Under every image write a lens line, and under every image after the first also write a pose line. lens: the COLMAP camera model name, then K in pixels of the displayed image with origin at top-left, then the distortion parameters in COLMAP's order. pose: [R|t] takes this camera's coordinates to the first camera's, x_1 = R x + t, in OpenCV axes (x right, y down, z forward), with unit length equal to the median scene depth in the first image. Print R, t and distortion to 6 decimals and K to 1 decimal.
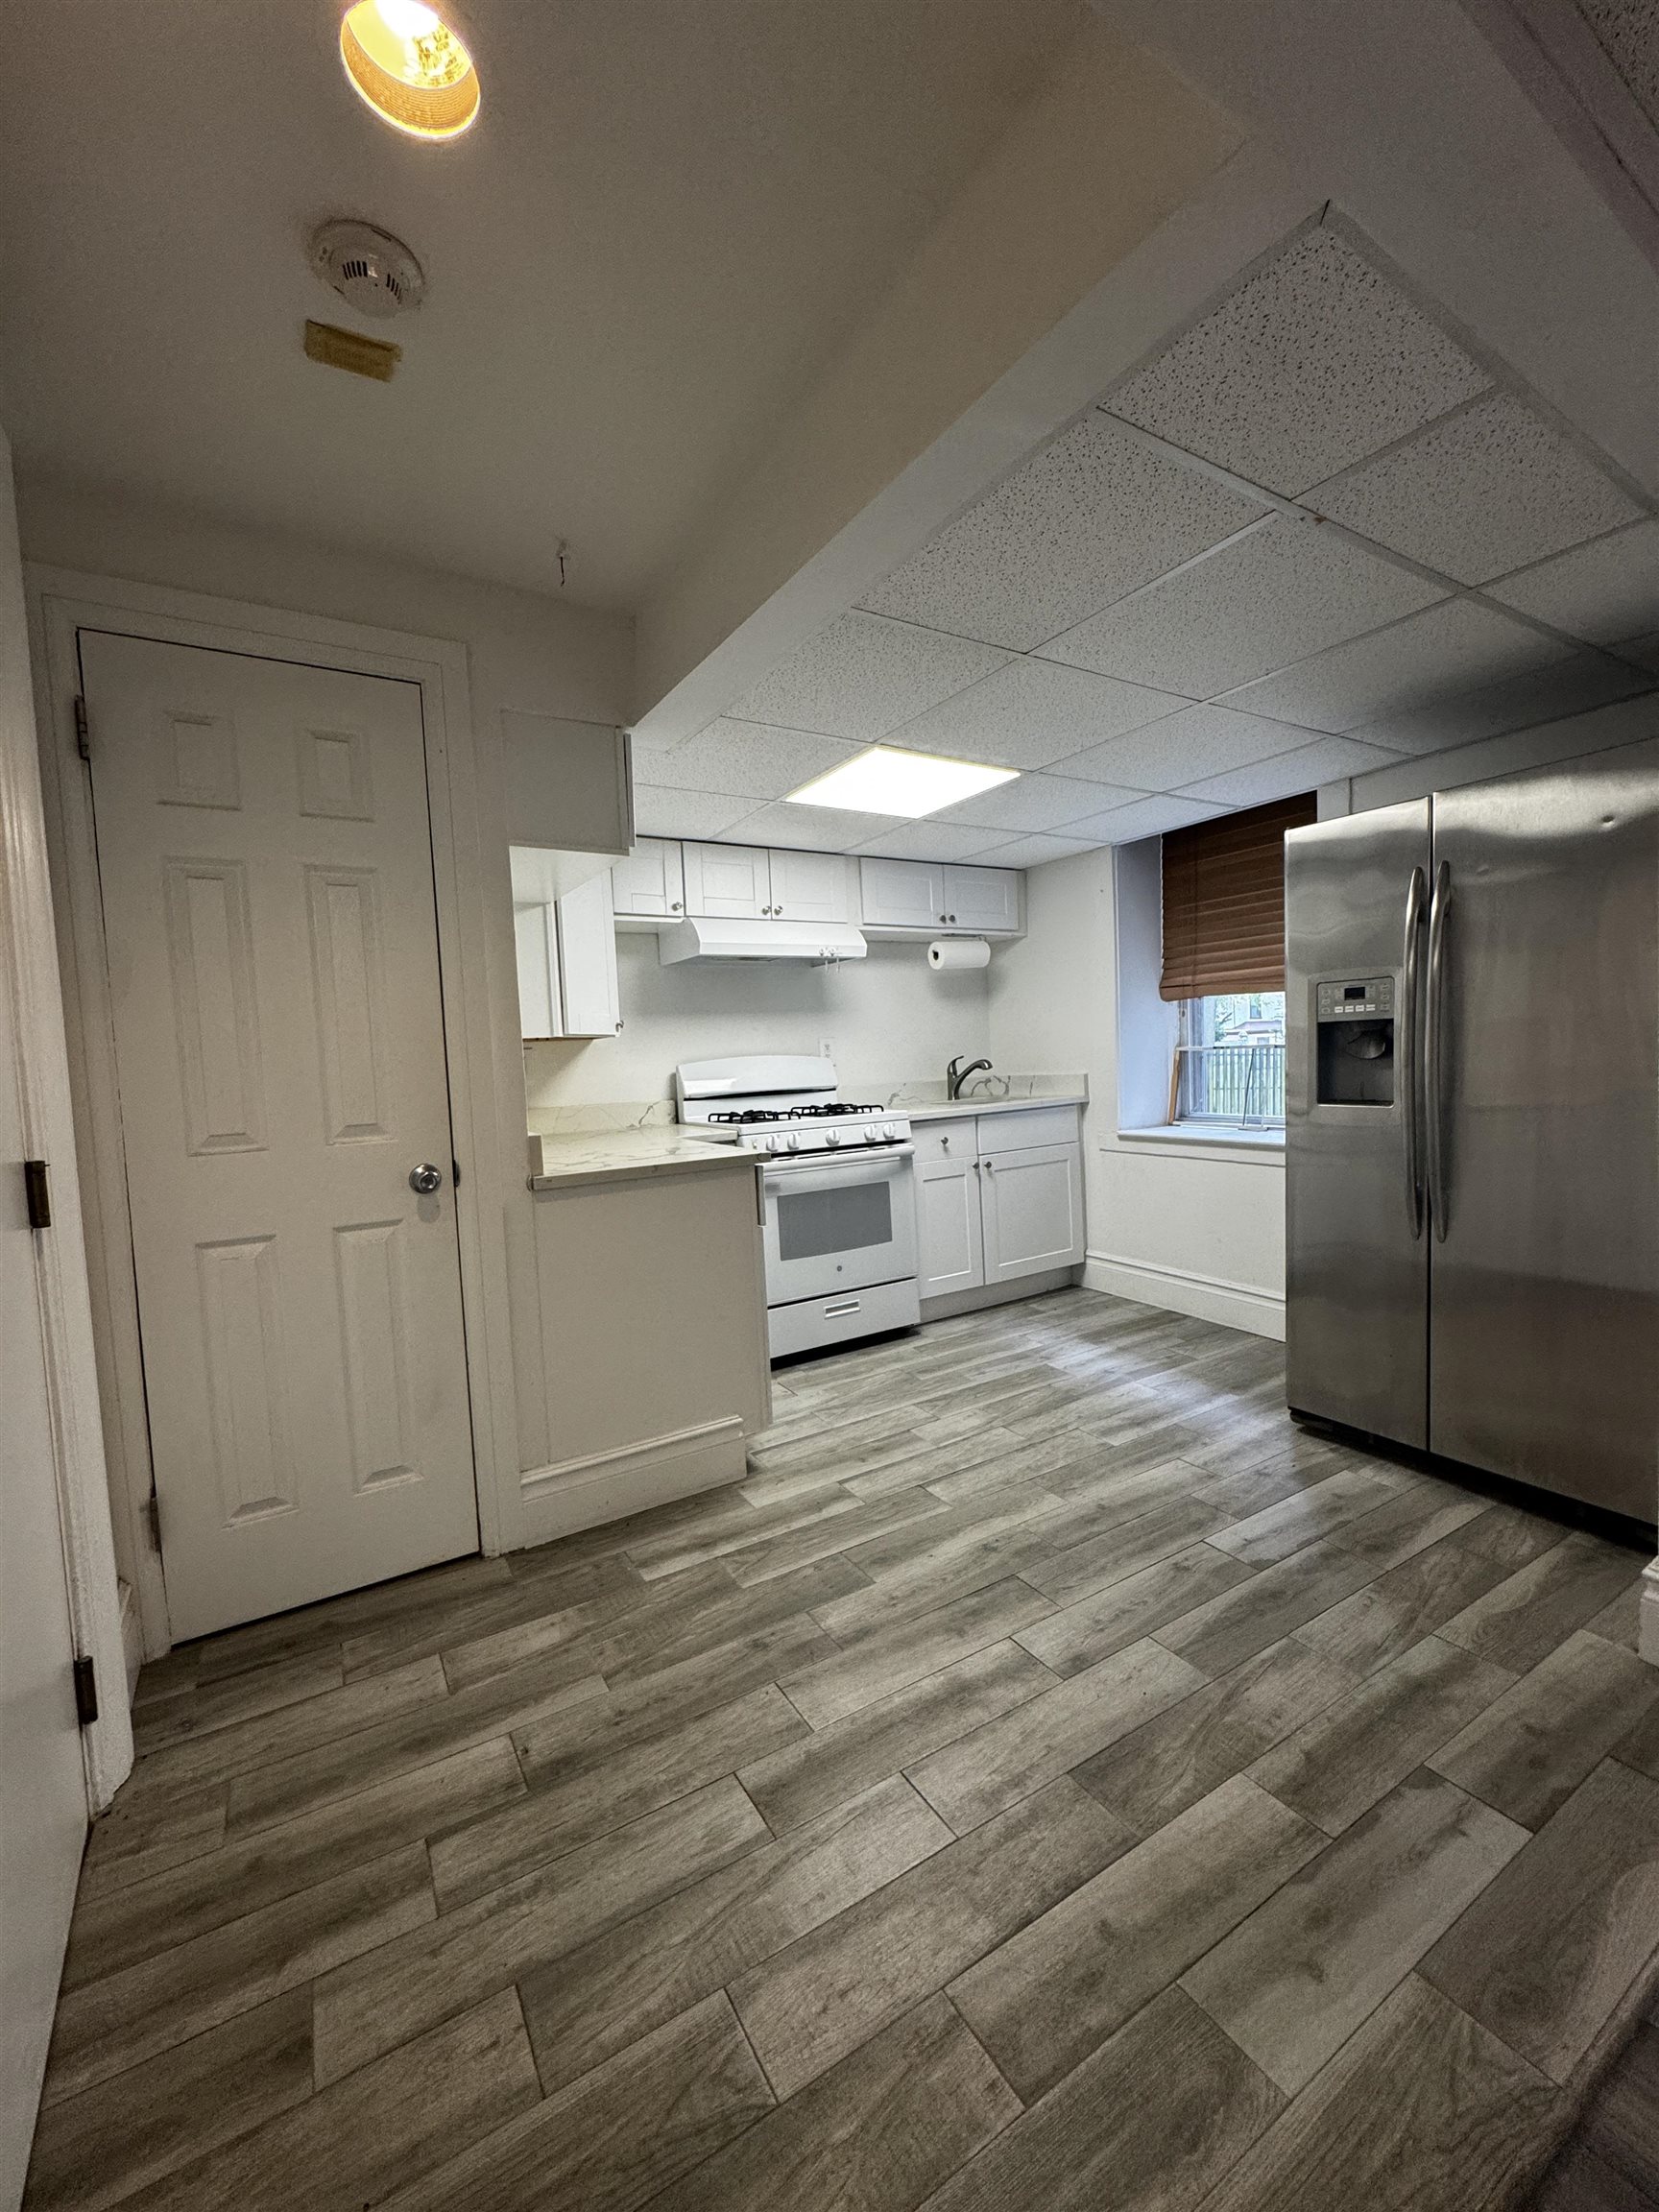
lens RADIAL K [[884.4, 0, 829.5], [0, 884.4, 1106.0], [0, 0, 1]] dist [-0.000812, -0.000147]
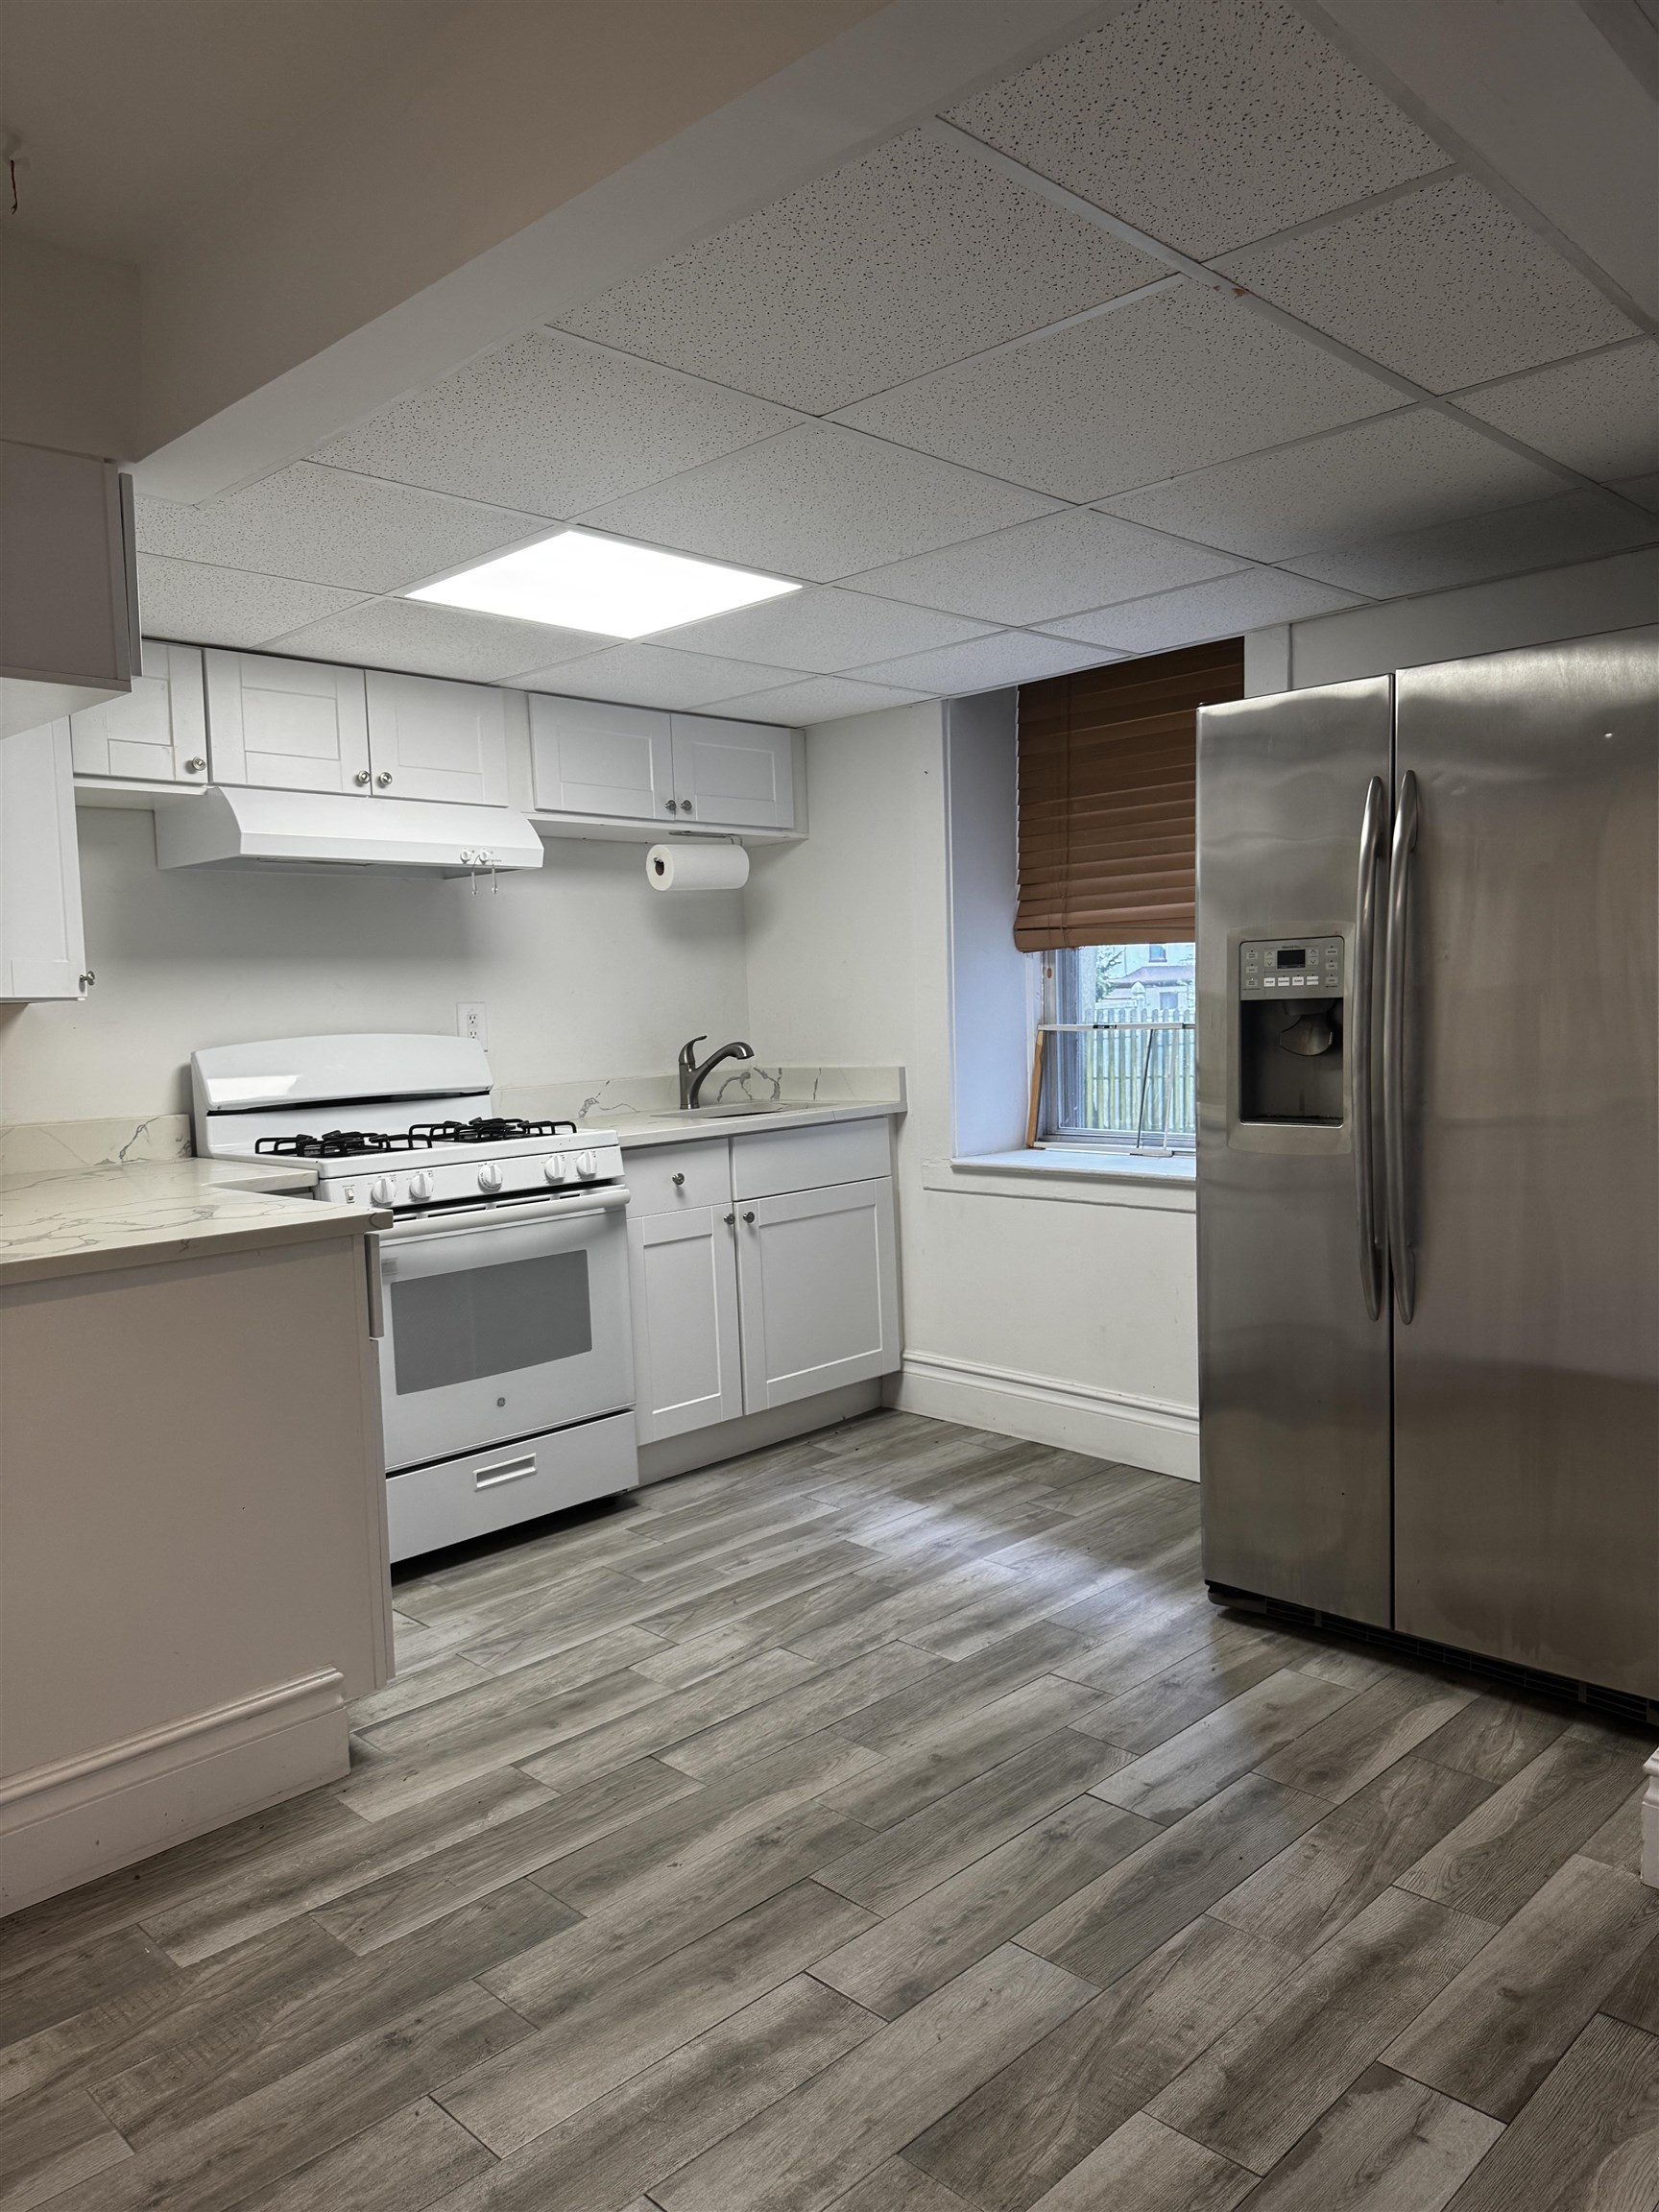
lens RADIAL K [[1570.7, 0, 824.1], [0, 1570.7, 1112.5], [0, 0, 1]] dist [0.073671, -0.082987]
pose [[0.971508, -0.006352, 0.236923, -0.043480], [0.004759, 0.999962, 0.007293, -0.022586], [-0.236960, -0.005958, 0.971501, -0.099029]]
